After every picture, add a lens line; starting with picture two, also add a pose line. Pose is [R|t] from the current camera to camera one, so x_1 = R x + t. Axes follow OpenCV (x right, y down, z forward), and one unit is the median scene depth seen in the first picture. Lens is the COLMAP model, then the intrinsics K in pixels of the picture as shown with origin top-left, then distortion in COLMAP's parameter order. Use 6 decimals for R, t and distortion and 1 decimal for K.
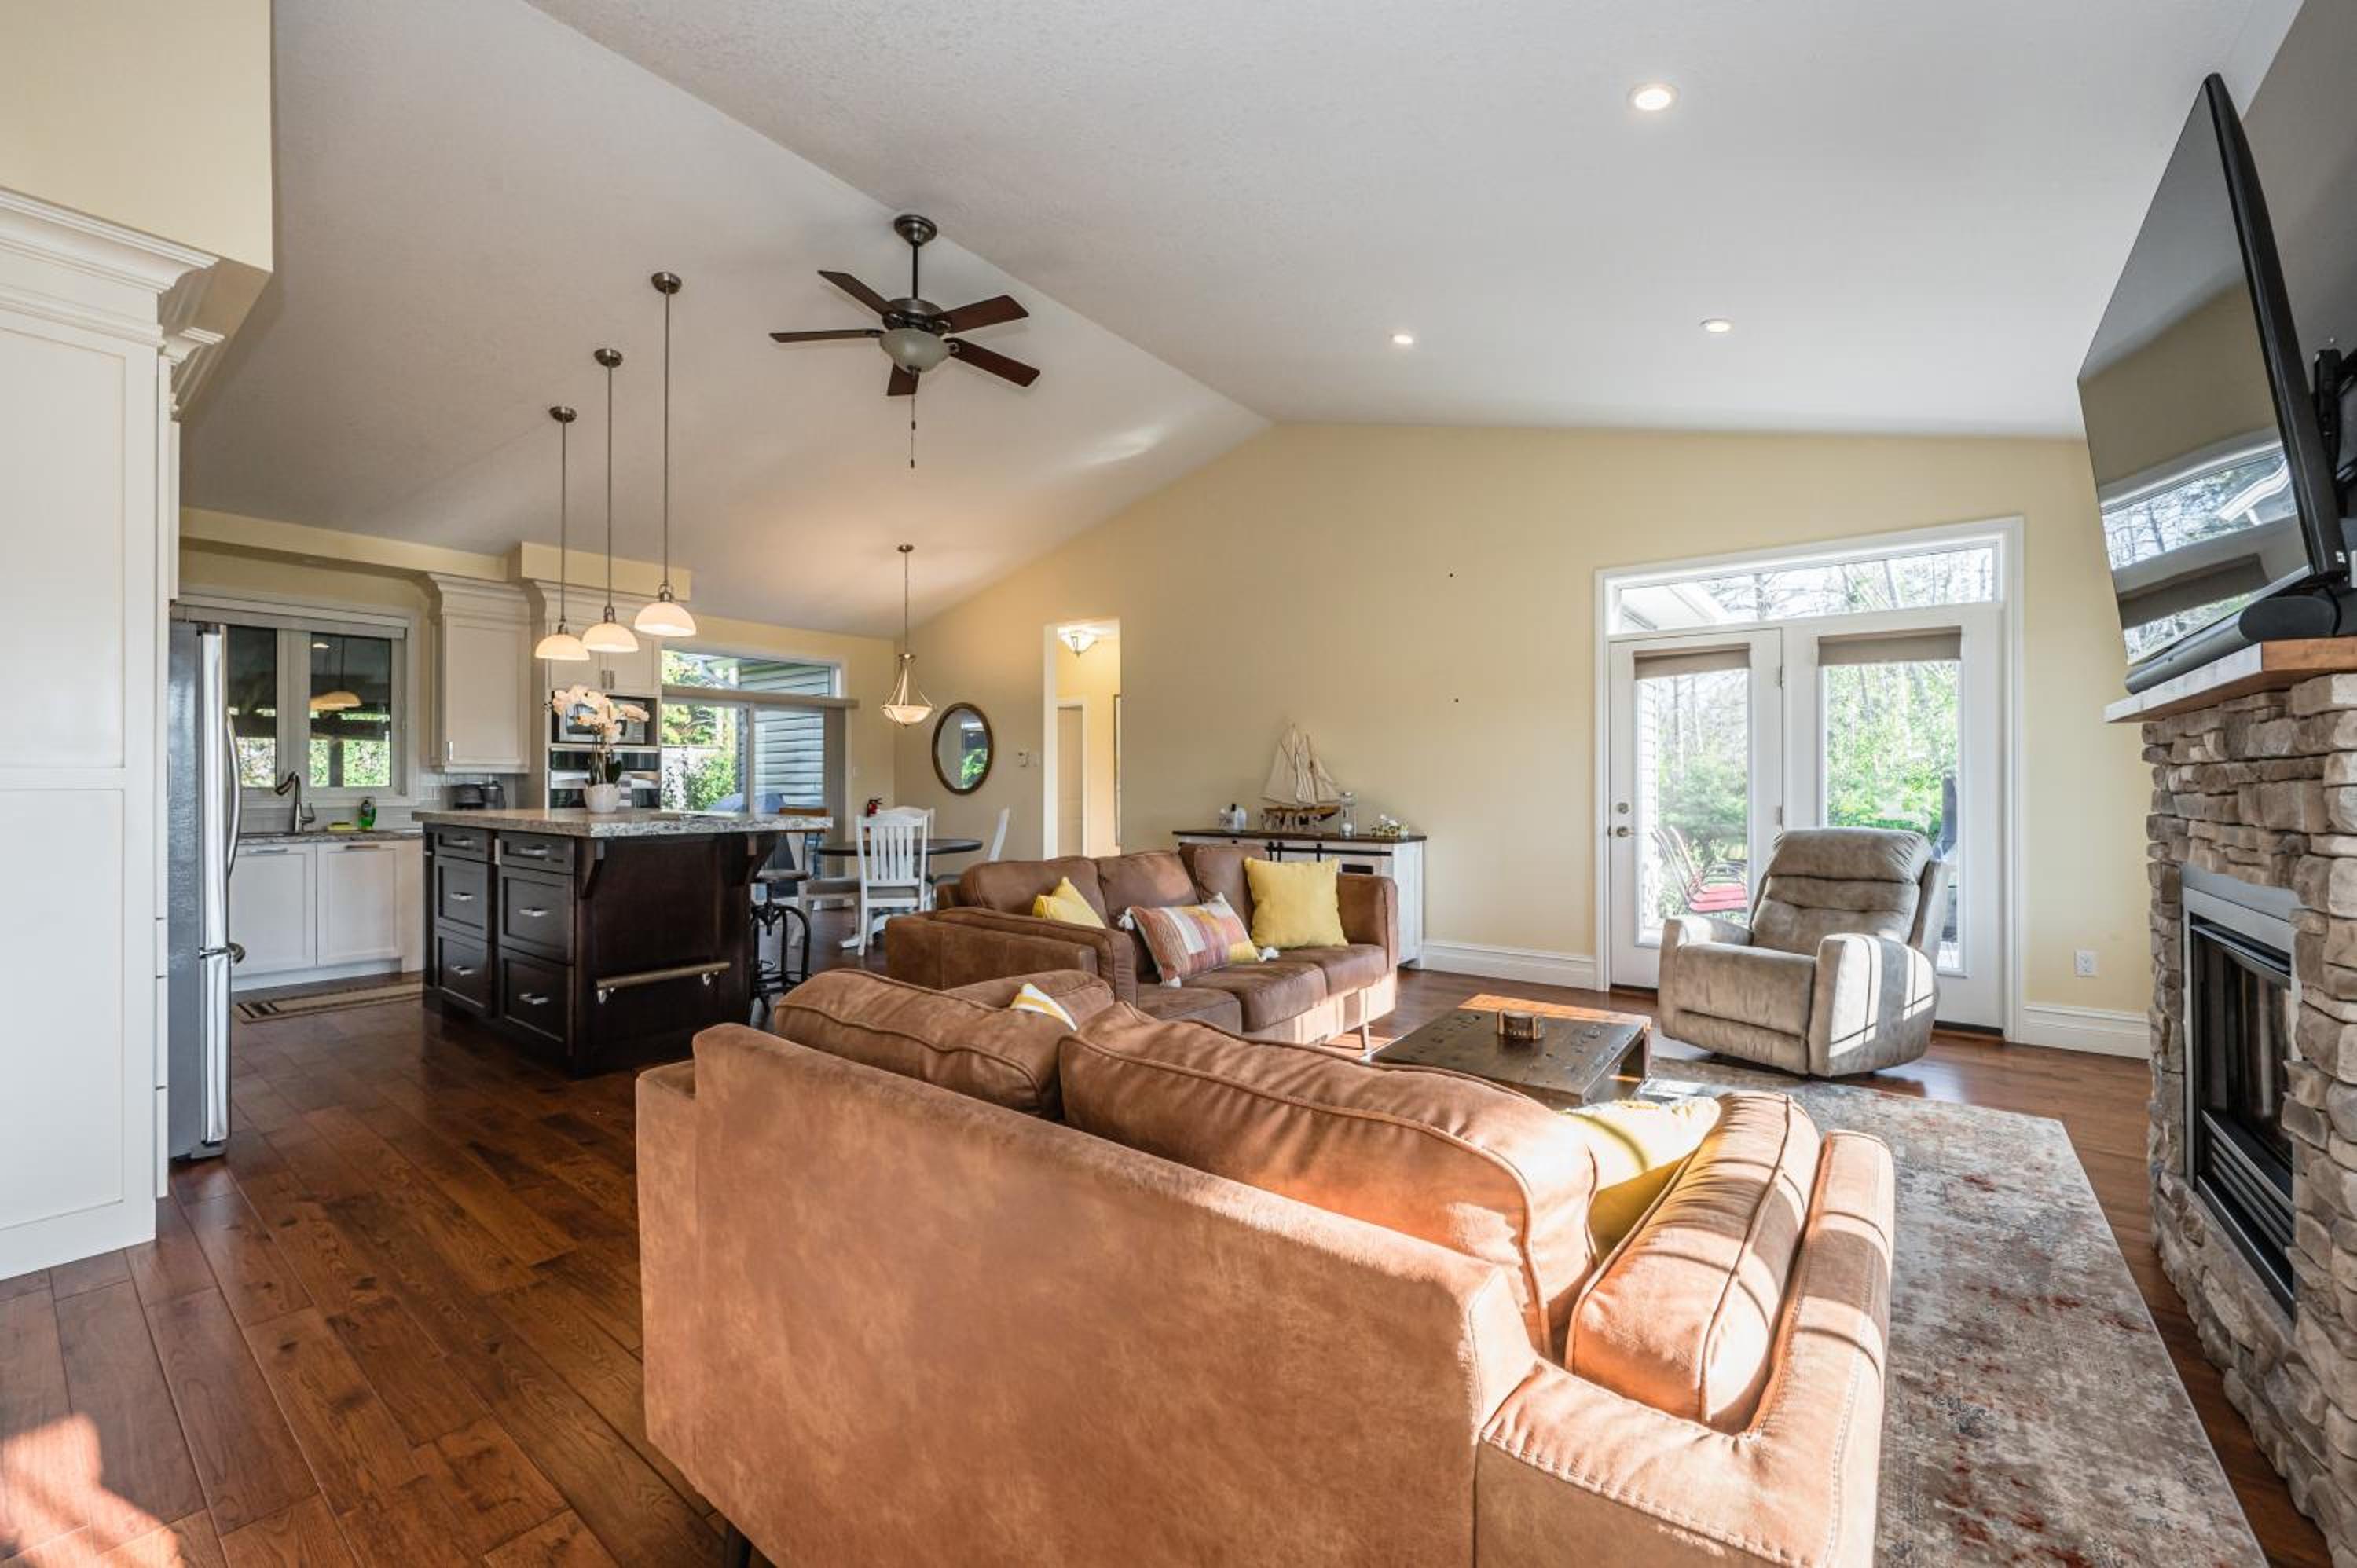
lens RADIAL K [[942.3, 0, 1163.0], [0, 942.3, 775.0], [0, 0, 1]] dist [0.000377, -0.000047]
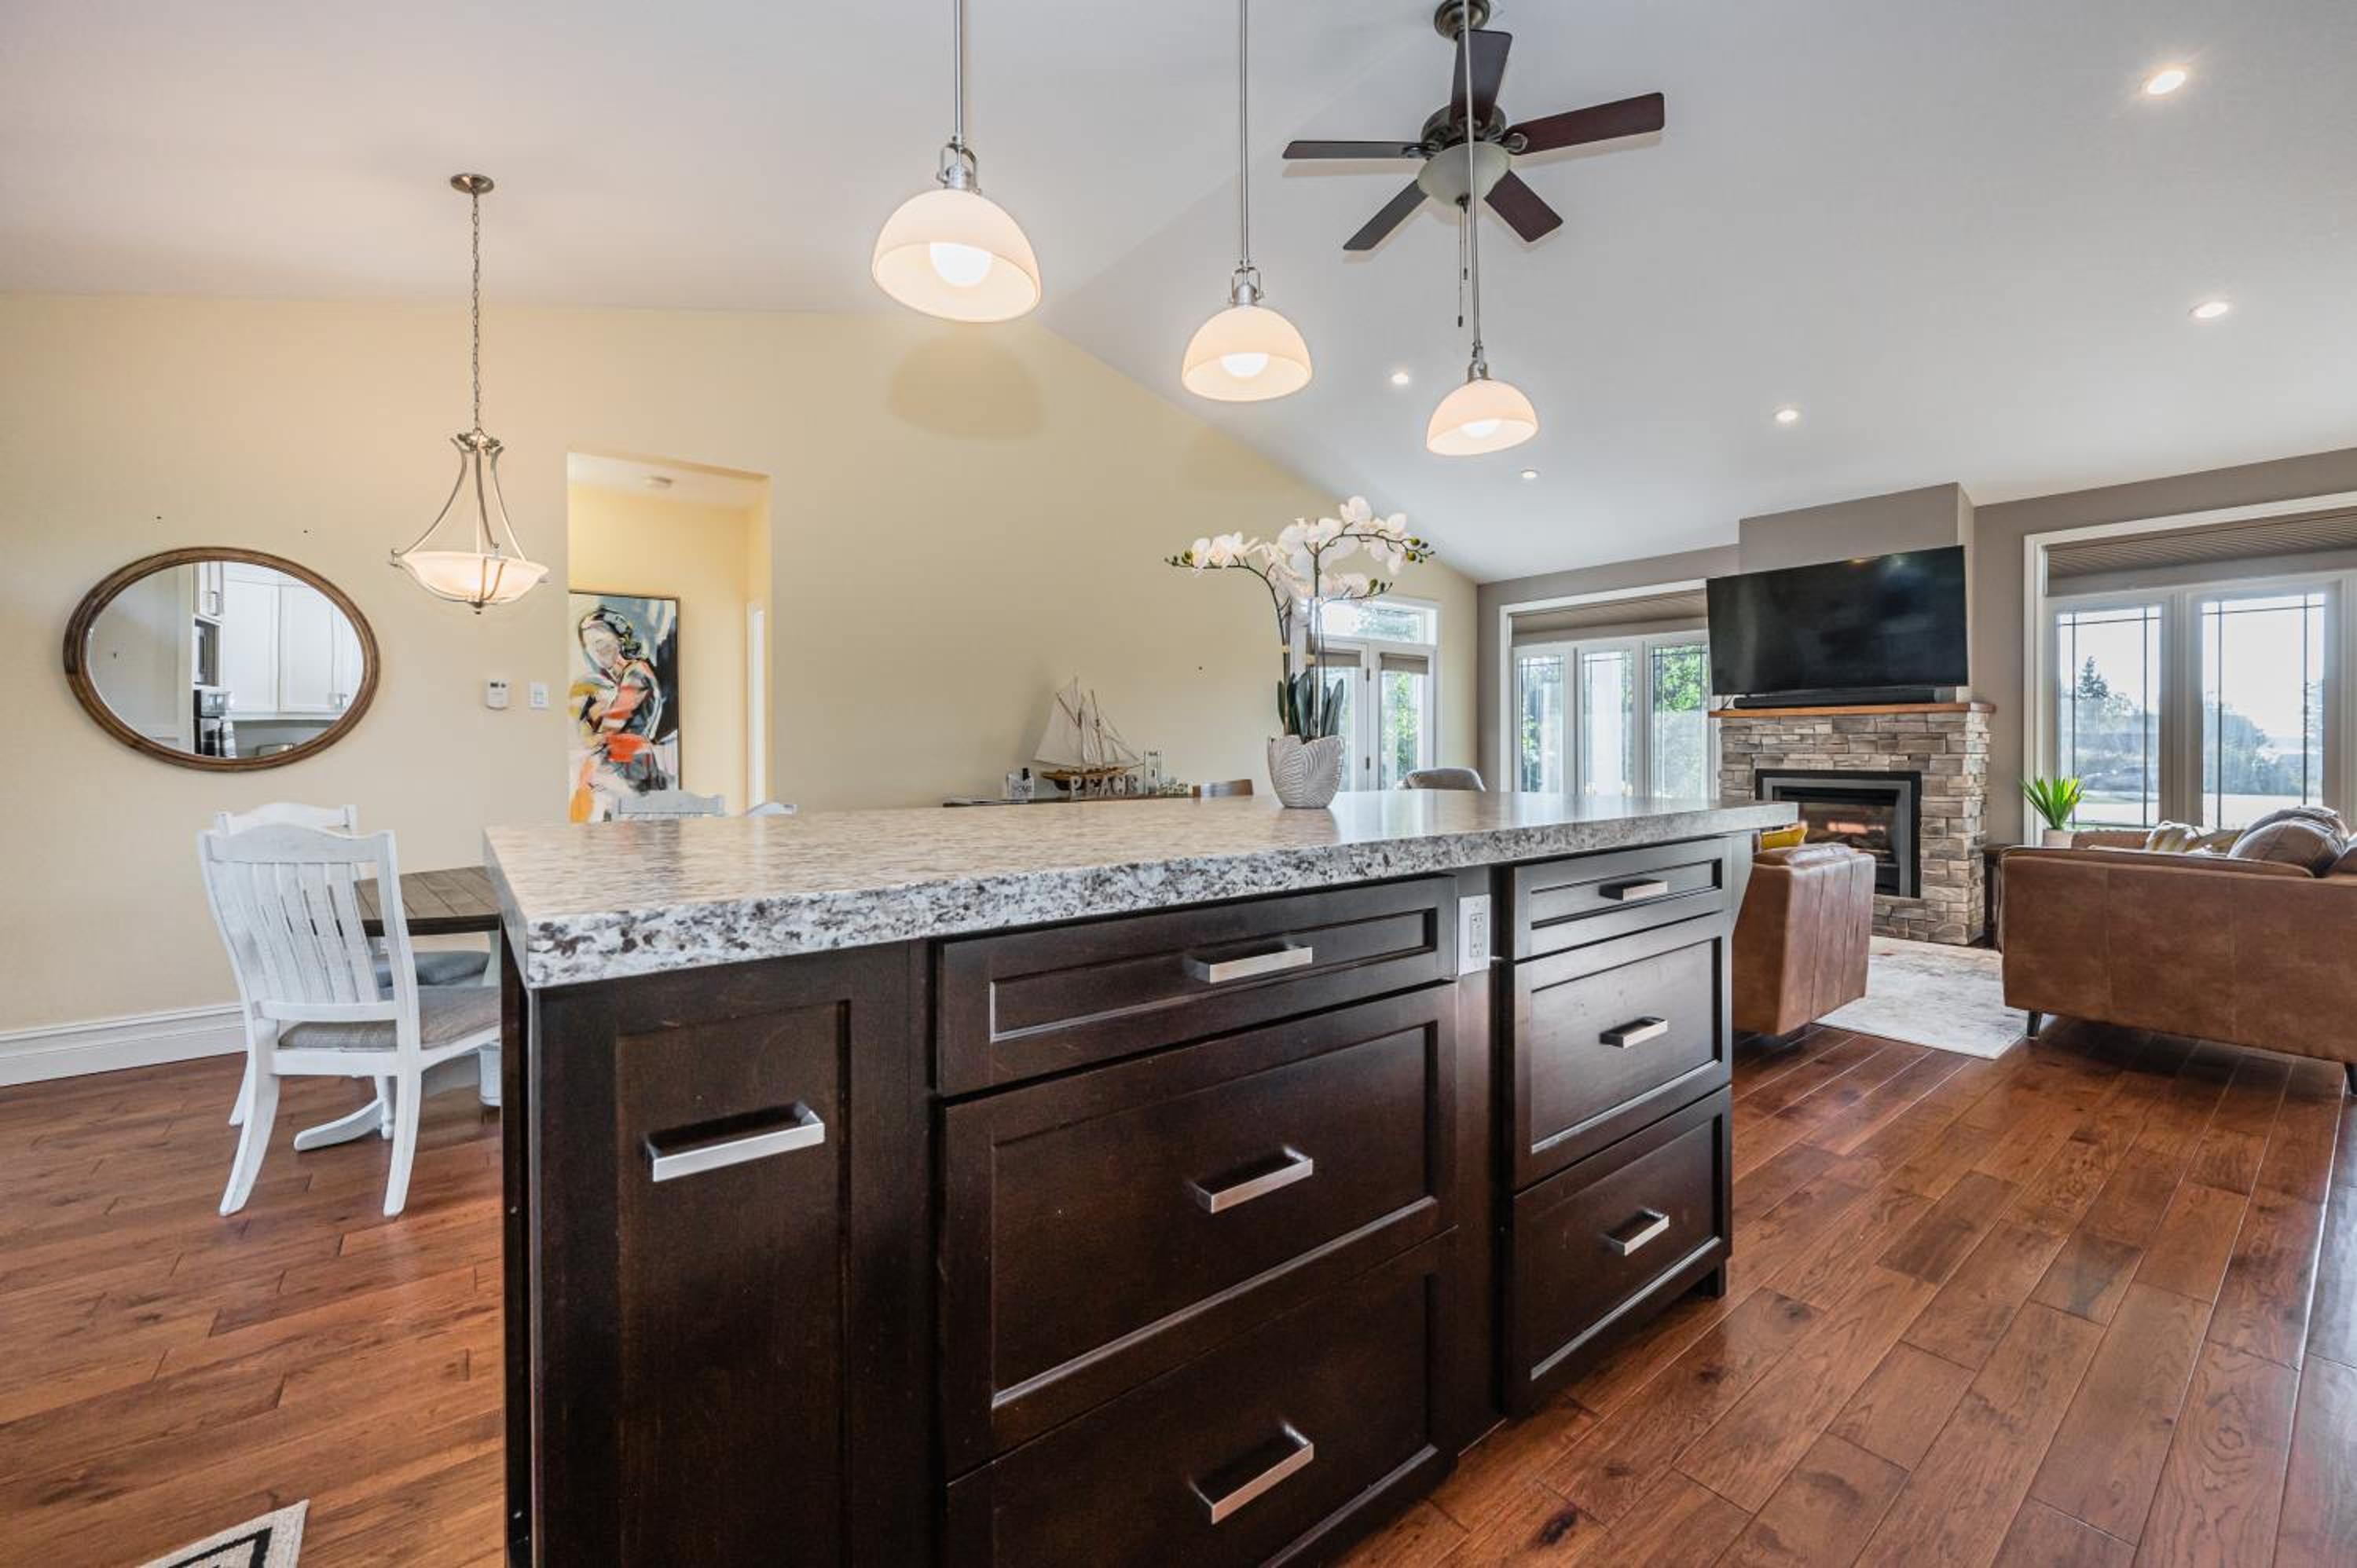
lens RADIAL K [[938.6, 0, 1181.0], [0, 938.6, 751.4], [0, 0, 1]] dist [-0.002320, -0.000400]
pose [[0.250504, -0.010230, 0.968062, -0.828838], [-0.005767, 0.999911, 0.012058, 0.006551], [-0.968098, -0.008604, 0.250422, 0.809851]]
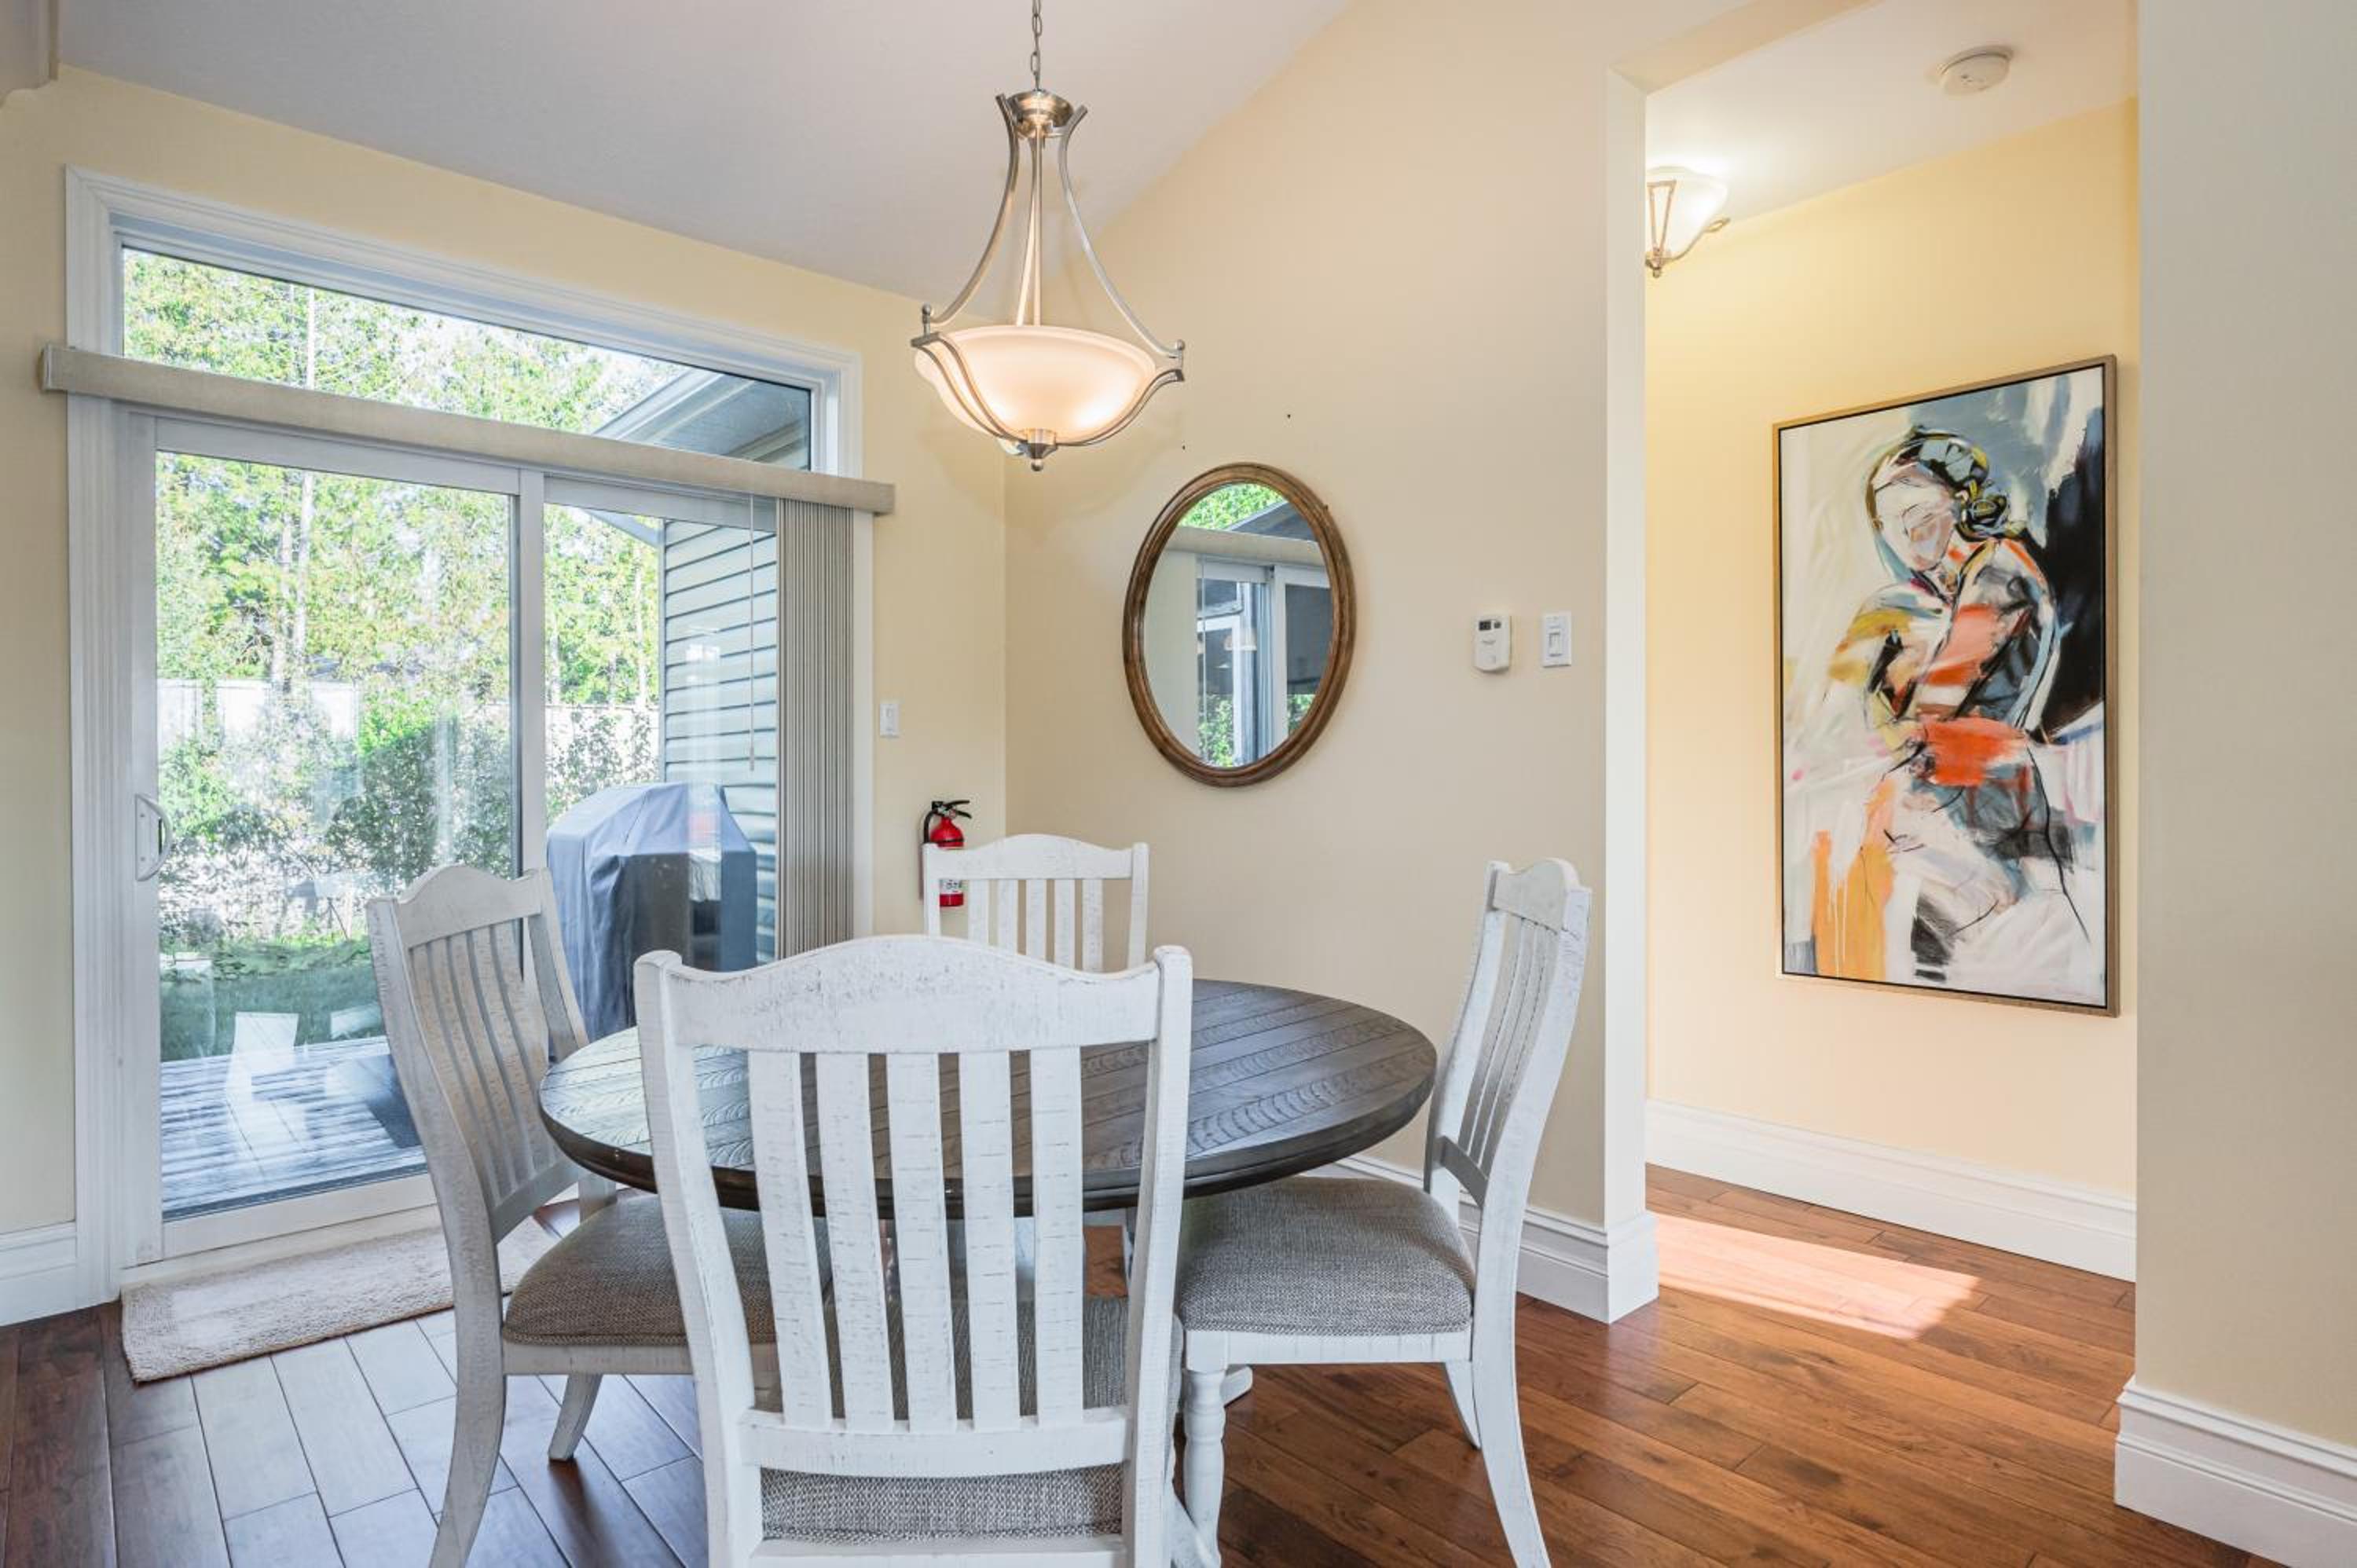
lens RADIAL K [[1245.3, 0, 1142.3], [0, 1245.3, 772.5], [0, 0, 1]] dist [-0.001214, 0.000906]
pose [[0.981967, -0.003364, -0.189024, -0.272888], [0.005976, 0.999894, 0.013251, 0.017634], [0.188960, -0.014142, 0.981883, 1.013248]]
